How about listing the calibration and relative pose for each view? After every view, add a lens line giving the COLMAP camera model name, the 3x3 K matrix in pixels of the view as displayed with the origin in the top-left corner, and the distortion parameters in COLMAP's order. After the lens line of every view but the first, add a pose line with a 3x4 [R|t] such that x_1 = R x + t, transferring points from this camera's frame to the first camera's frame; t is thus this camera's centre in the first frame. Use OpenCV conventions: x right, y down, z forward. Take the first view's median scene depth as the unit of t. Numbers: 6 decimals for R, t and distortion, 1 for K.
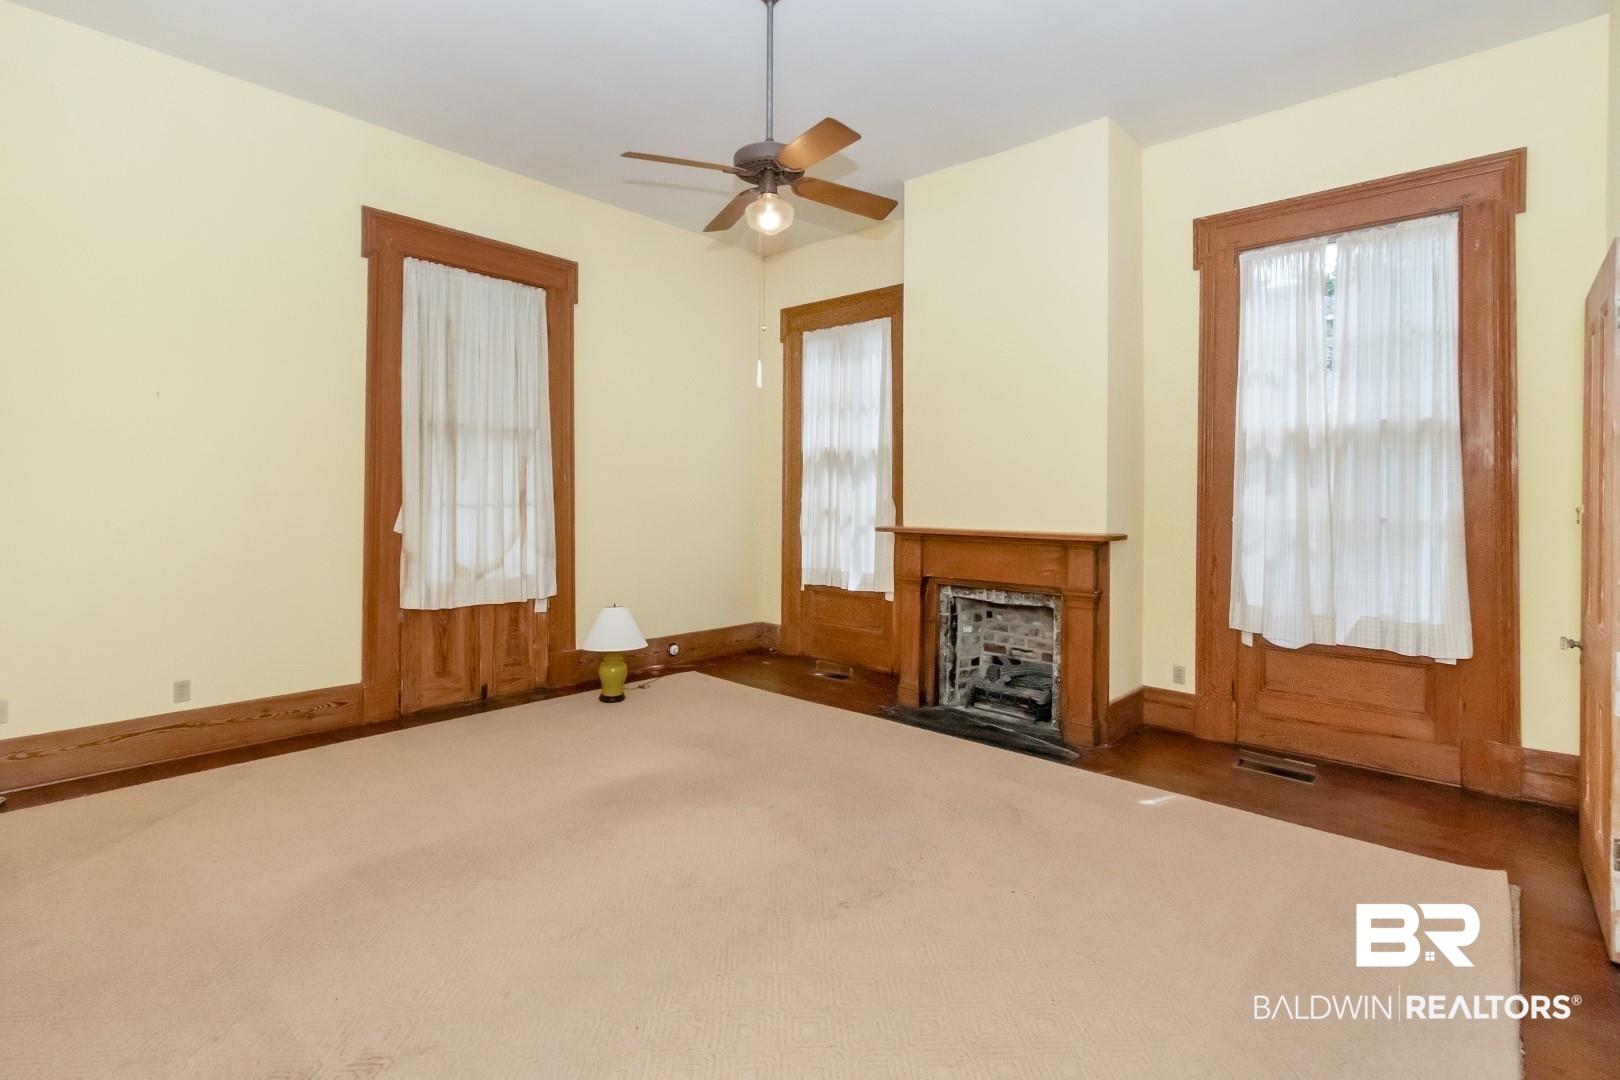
lens RADIAL K [[751.7, 0, 785.0], [0, 751.7, 491.9], [0, 0, 1]] dist [-0.003725, -0.001317]
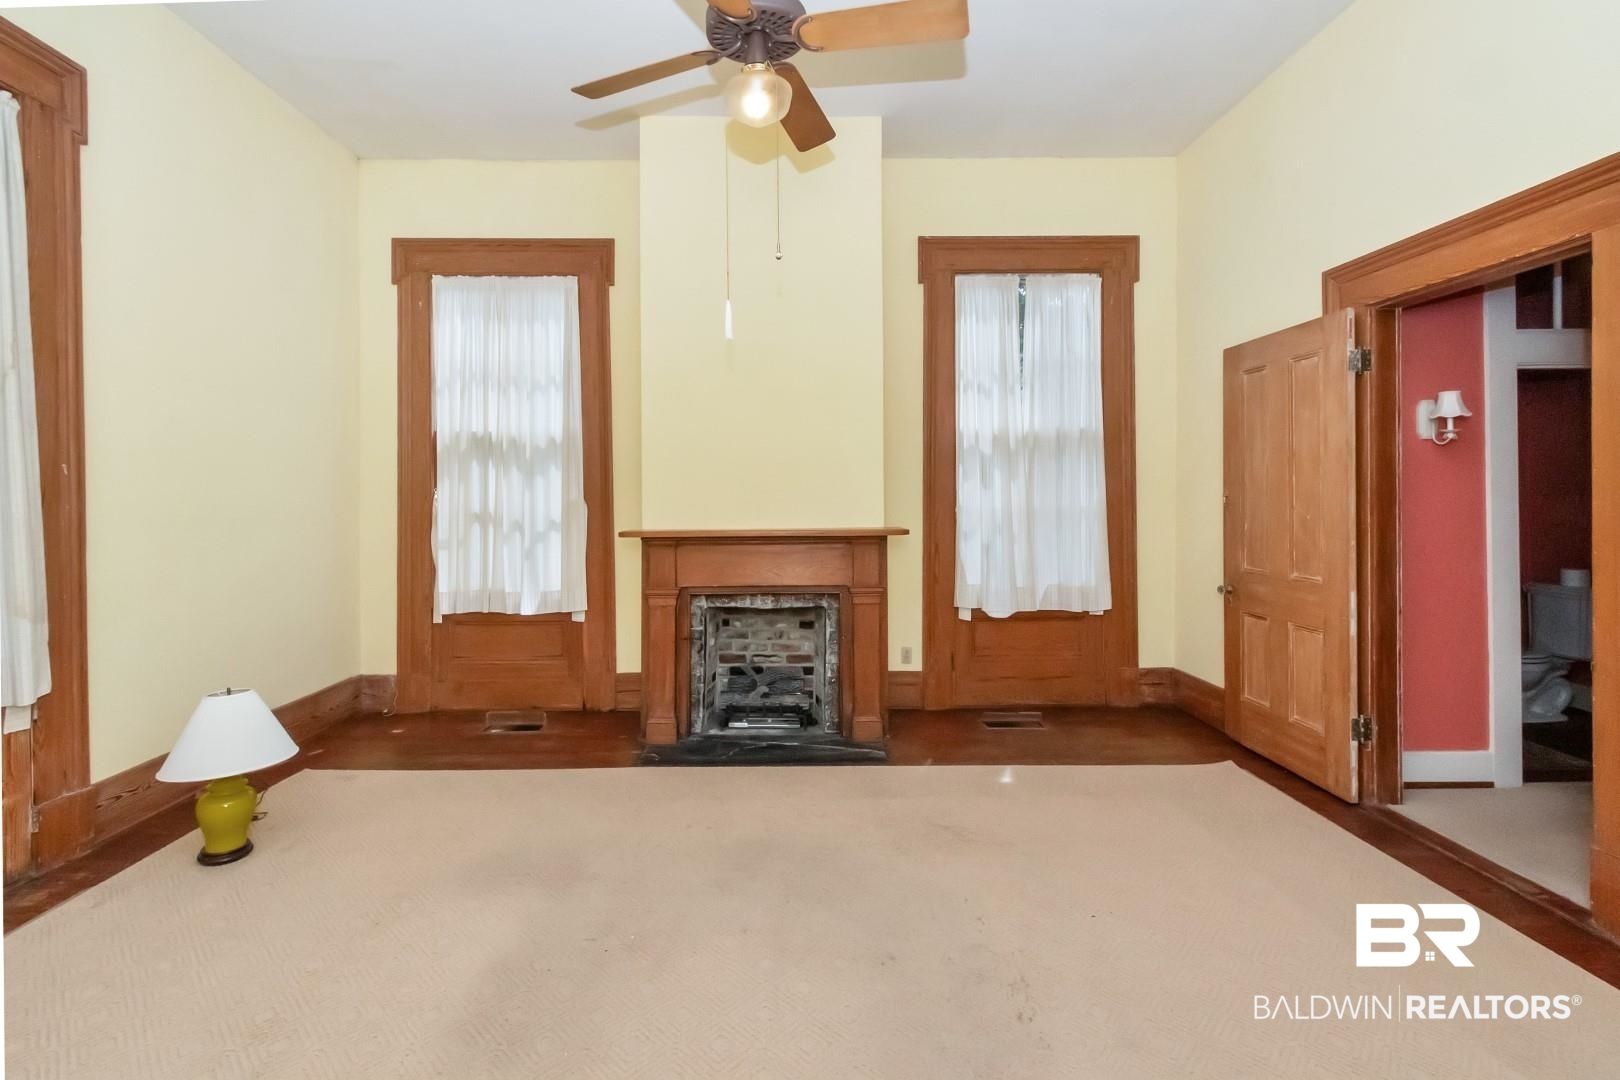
lens RADIAL K [[751.7, 0, 794.9], [0, 751.7, 490.6], [0, 0, 1]] dist [-0.003725, -0.001317]
pose [[0.731761, -0.009800, 0.681491, -0.296805], [0.008964, 0.999949, 0.004755, -0.000285], [-0.681502, 0.002629, 0.731811, 0.286385]]
